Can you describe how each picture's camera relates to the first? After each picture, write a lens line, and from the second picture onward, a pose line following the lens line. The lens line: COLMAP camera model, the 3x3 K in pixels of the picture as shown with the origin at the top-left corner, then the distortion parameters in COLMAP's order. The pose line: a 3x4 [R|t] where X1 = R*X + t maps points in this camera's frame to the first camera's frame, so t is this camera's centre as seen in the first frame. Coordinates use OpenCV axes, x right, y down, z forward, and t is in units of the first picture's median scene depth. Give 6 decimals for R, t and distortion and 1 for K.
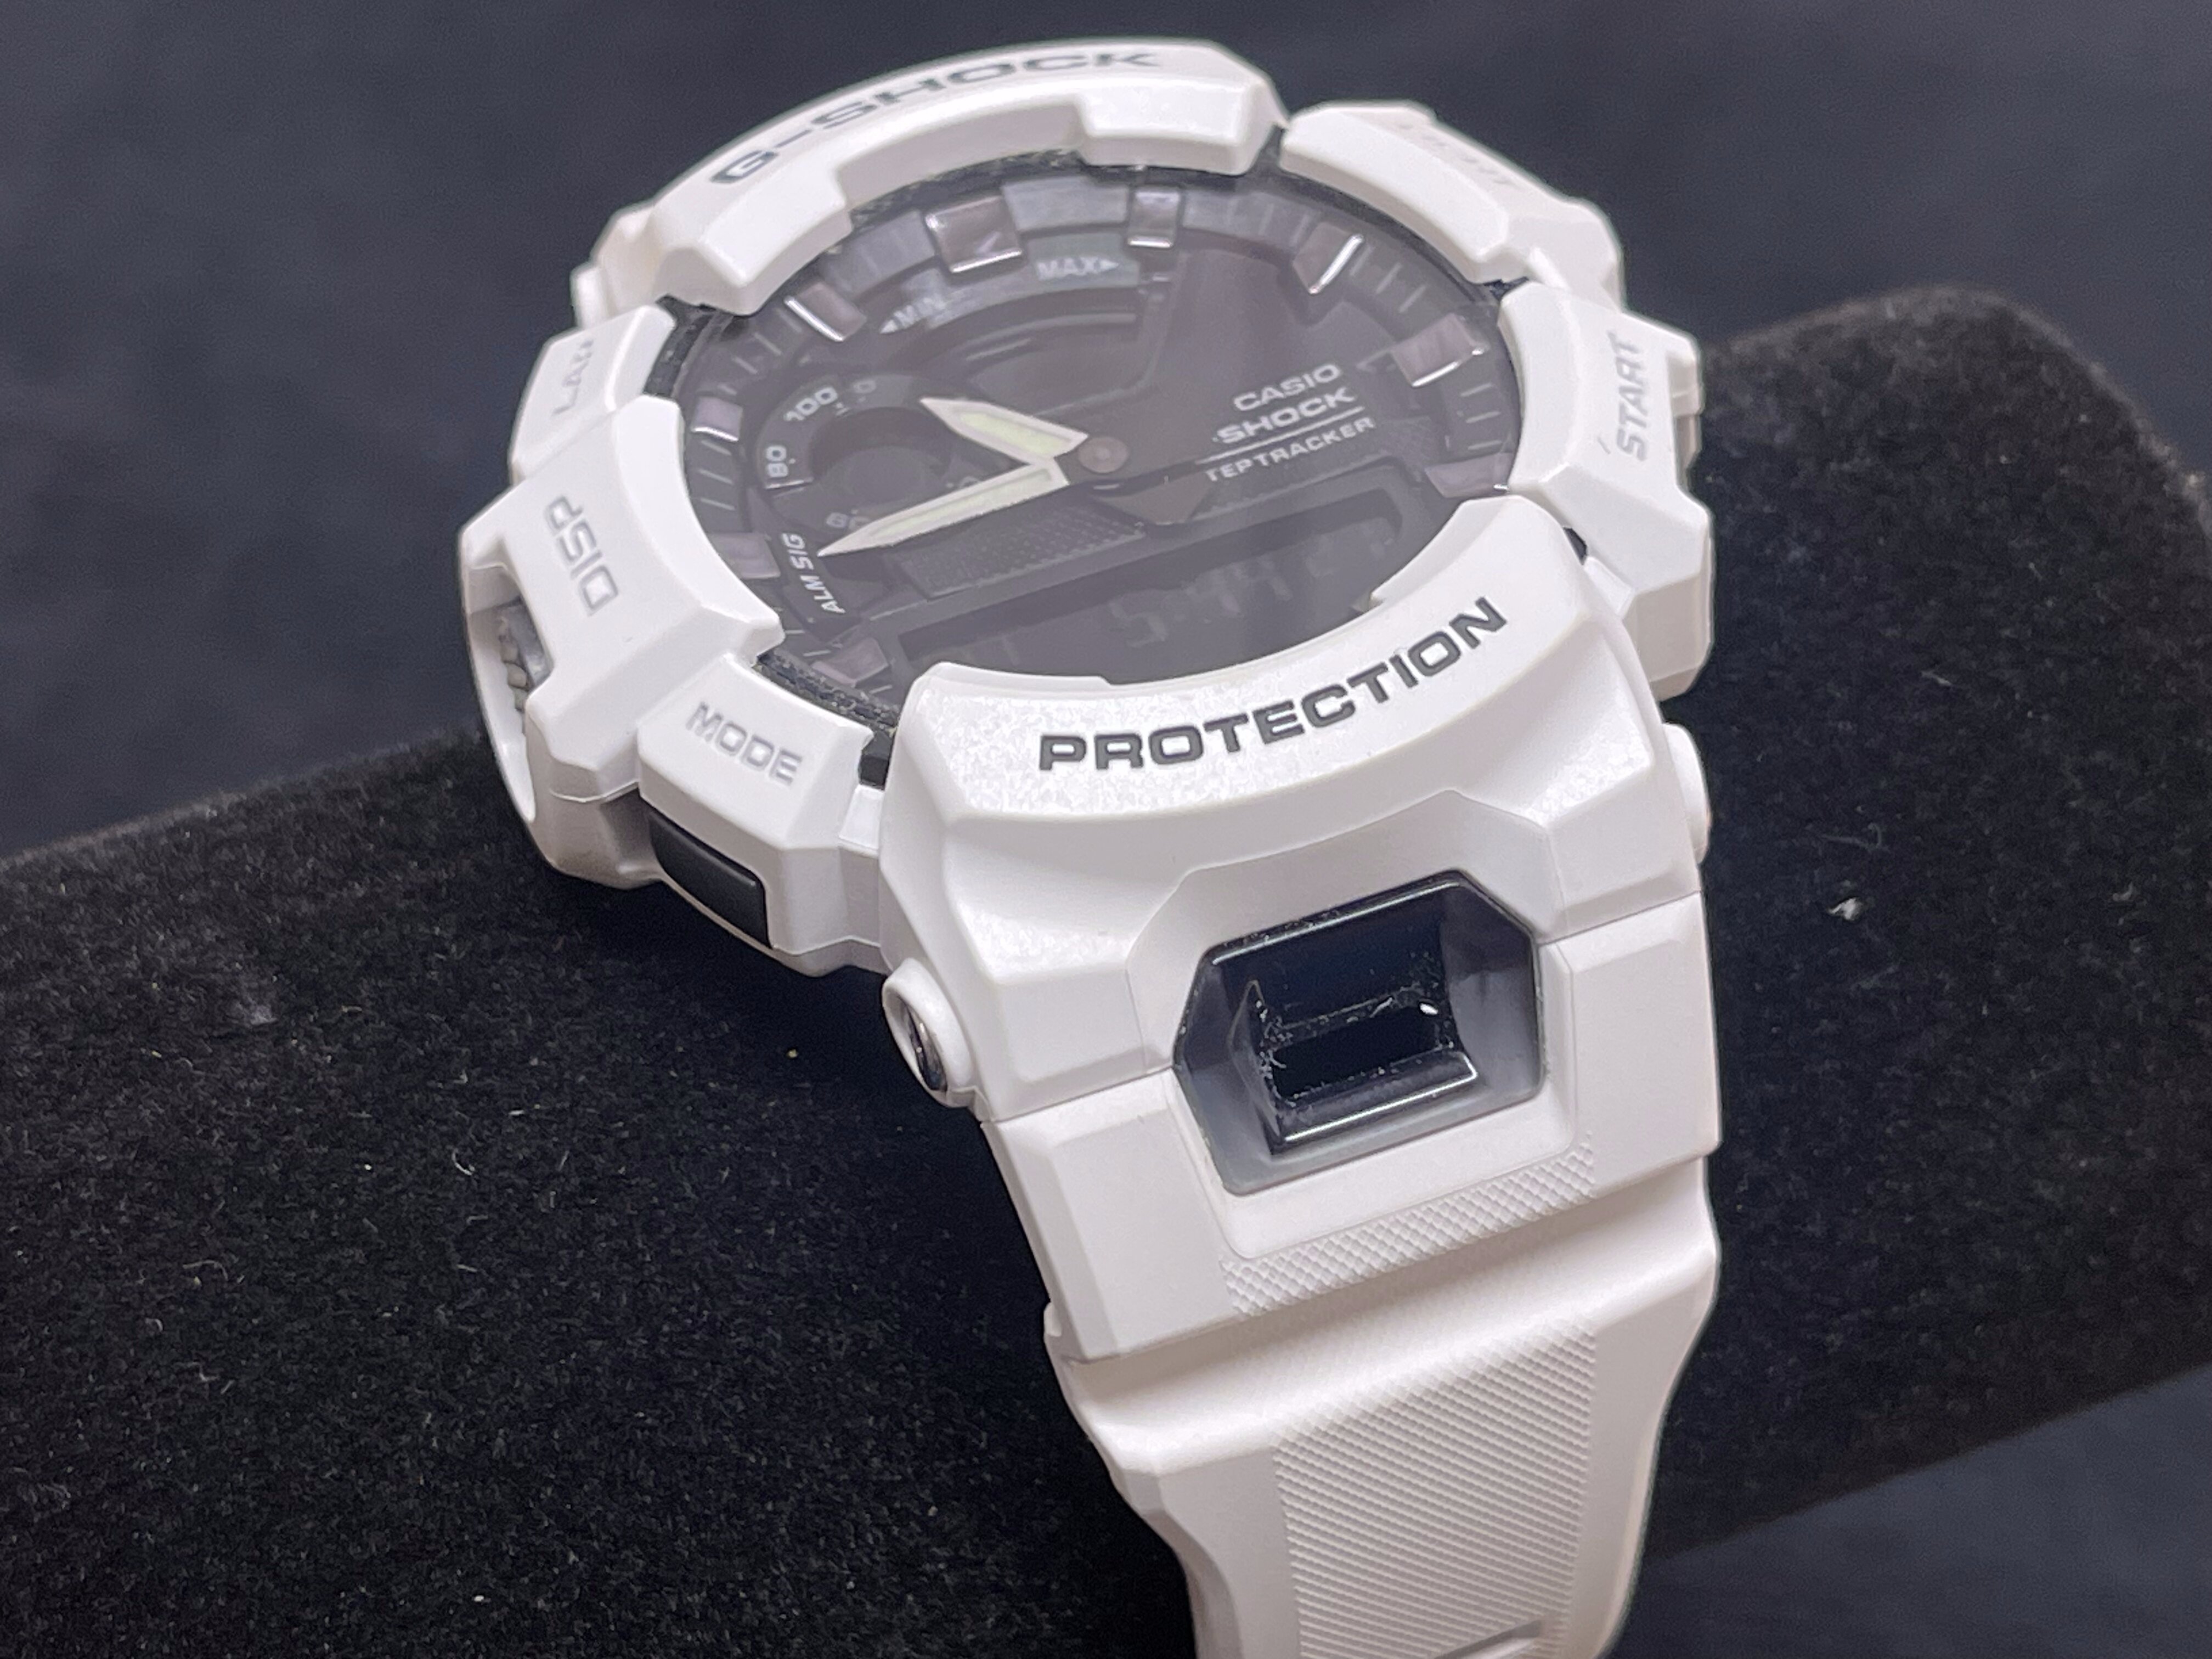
lens RADIAL K [[4105.0, 0, 1106.0], [0, 4105.0, 829.5], [0, 0, 1]] dist [0.253754, -0.032099]
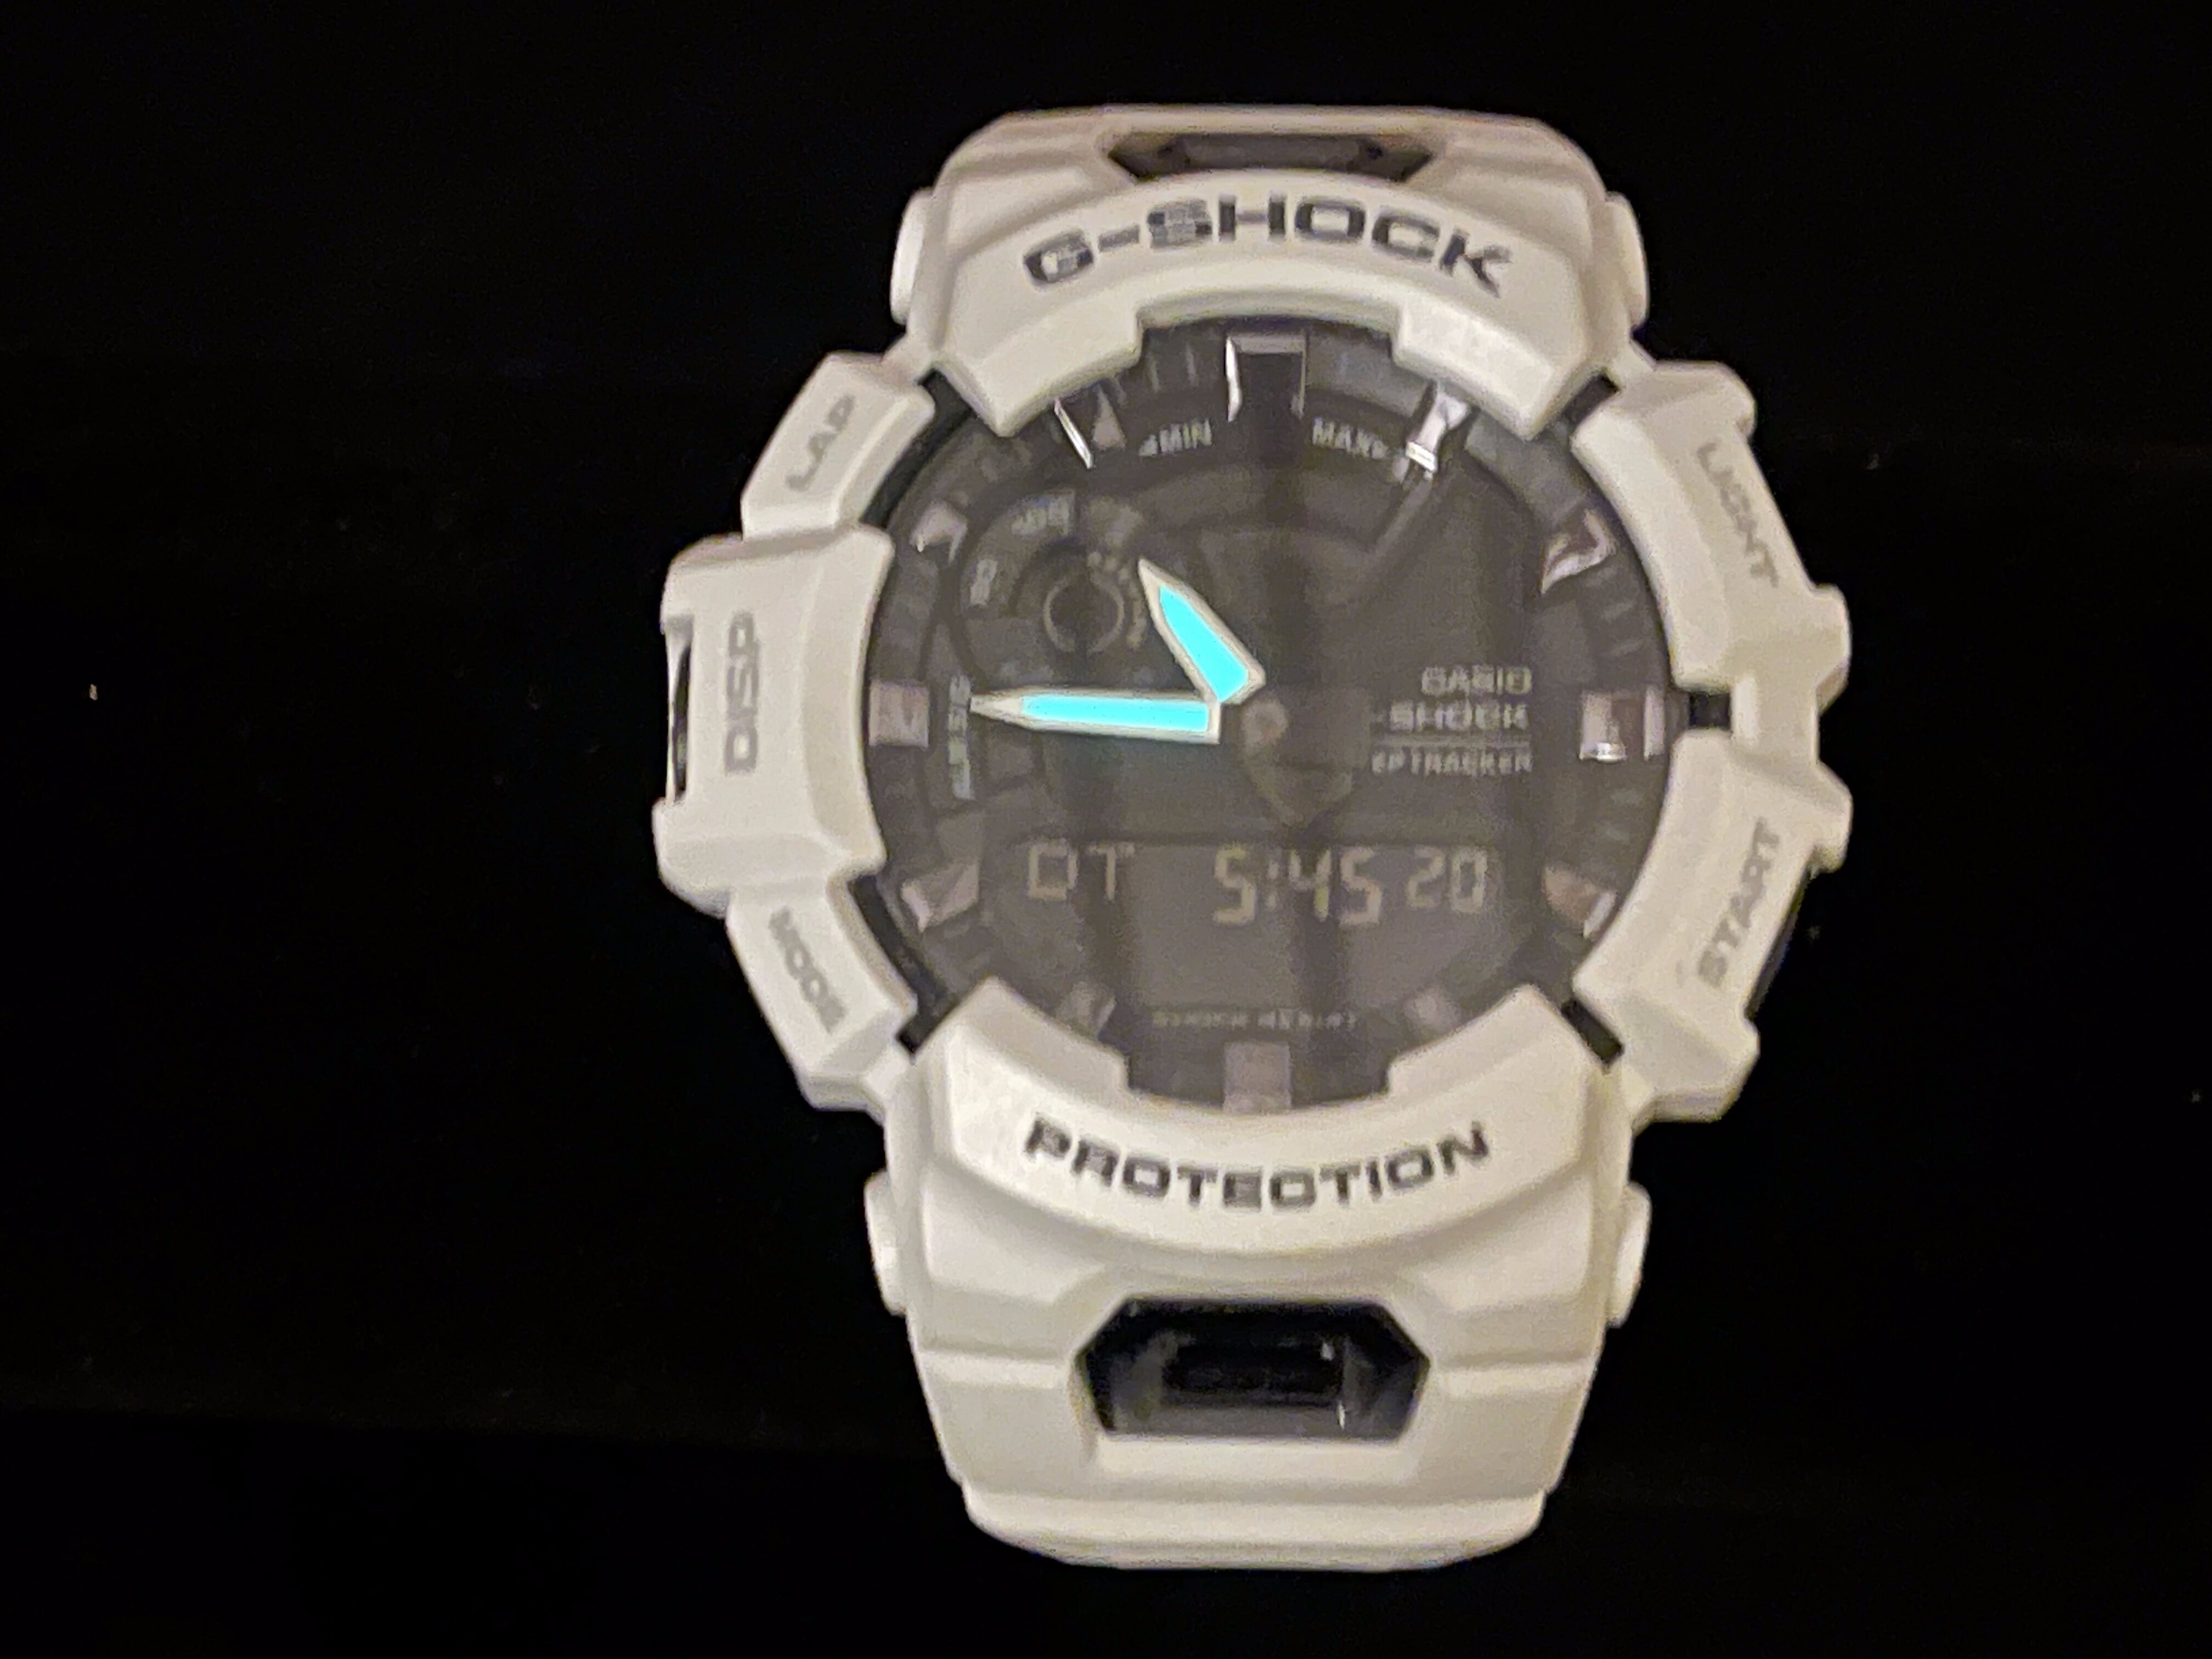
lens RADIAL K [[4105.0, 0, 1106.0], [0, 4105.0, 829.5], [0, 0, 1]] dist [0.253754, -0.032099]
pose [[0.925203, 0.375886, -0.052050, 0.028373], [-0.290374, 0.789583, 0.540594, -0.660356], [0.244299, -0.485045, 0.839672, 0.116555]]
